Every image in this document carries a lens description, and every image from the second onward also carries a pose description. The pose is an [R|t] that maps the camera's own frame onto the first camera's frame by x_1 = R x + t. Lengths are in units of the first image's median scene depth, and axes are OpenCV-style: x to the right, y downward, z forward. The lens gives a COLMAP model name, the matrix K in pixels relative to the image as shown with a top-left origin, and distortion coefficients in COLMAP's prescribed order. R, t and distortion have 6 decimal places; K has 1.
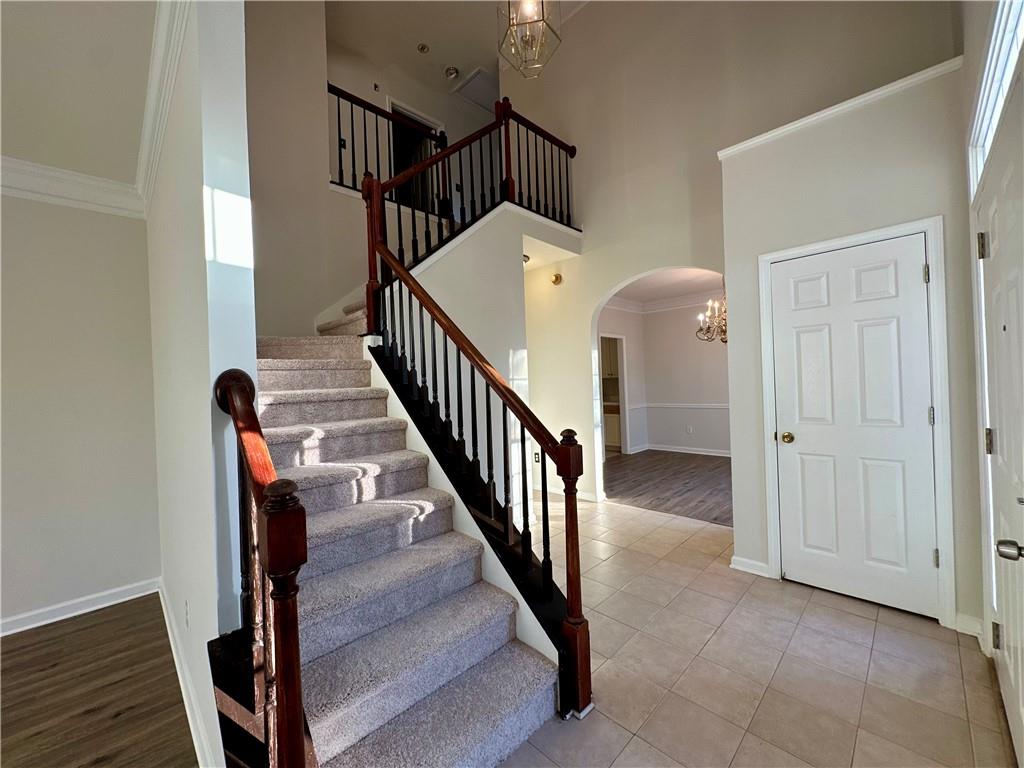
lens RADIAL K [[408.9, 0, 513.0], [0, 408.9, 383.7], [0, 0, 1]] dist [-0.008306, -0.000438]
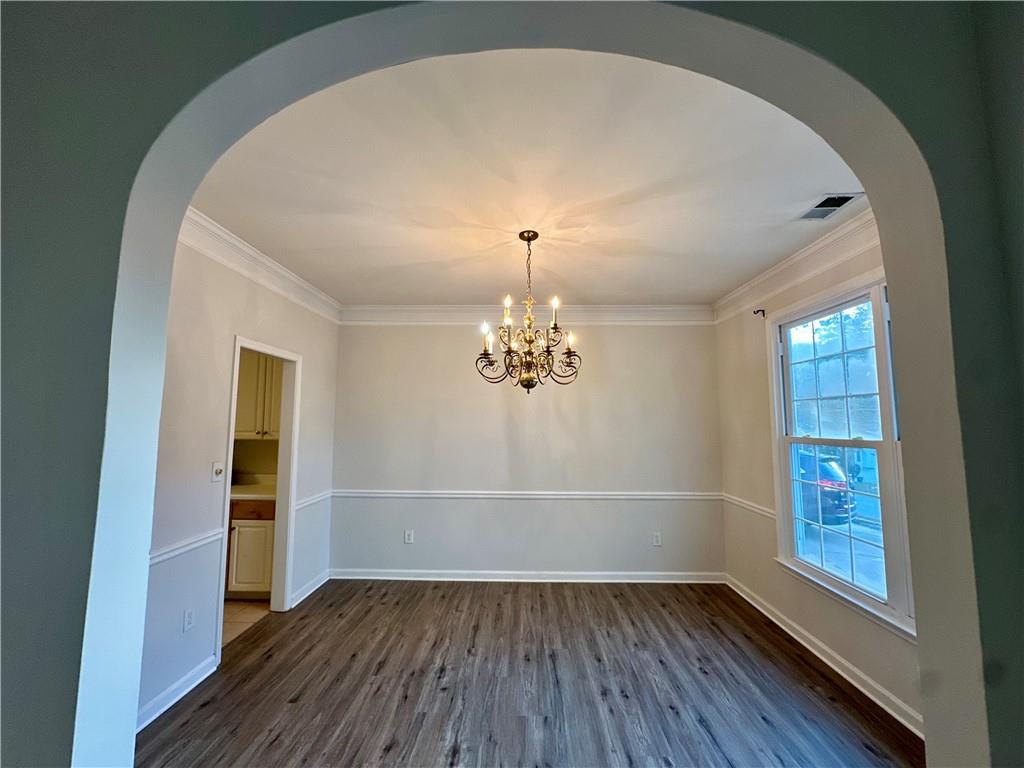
lens RADIAL K [[408.9, 0, 517.2], [0, 408.9, 385.7], [0, 0, 1]] dist [-0.008306, -0.000438]
pose [[0.714334, 0.105534, 0.691802, 0.123108], [-0.034197, 0.992647, -0.116116, -0.033327], [-0.698969, 0.059288, 0.712690, 0.471241]]
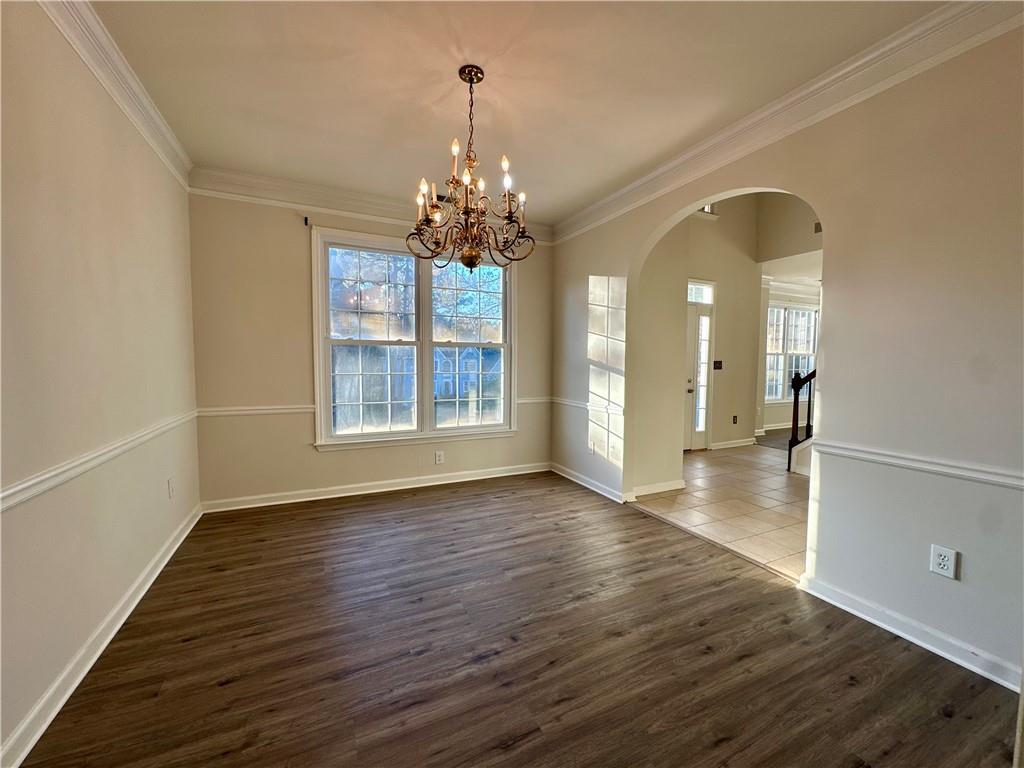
lens RADIAL K [[408.9, 0, 512.5], [0, 408.9, 381.4], [0, 0, 1]] dist [-0.008306, -0.000438]
pose [[-0.944452, 0.014443, 0.328331, 0.249691], [0.028120, 0.998922, 0.036945, 0.002388], [-0.327443, 0.044125, -0.943840, 1.003098]]
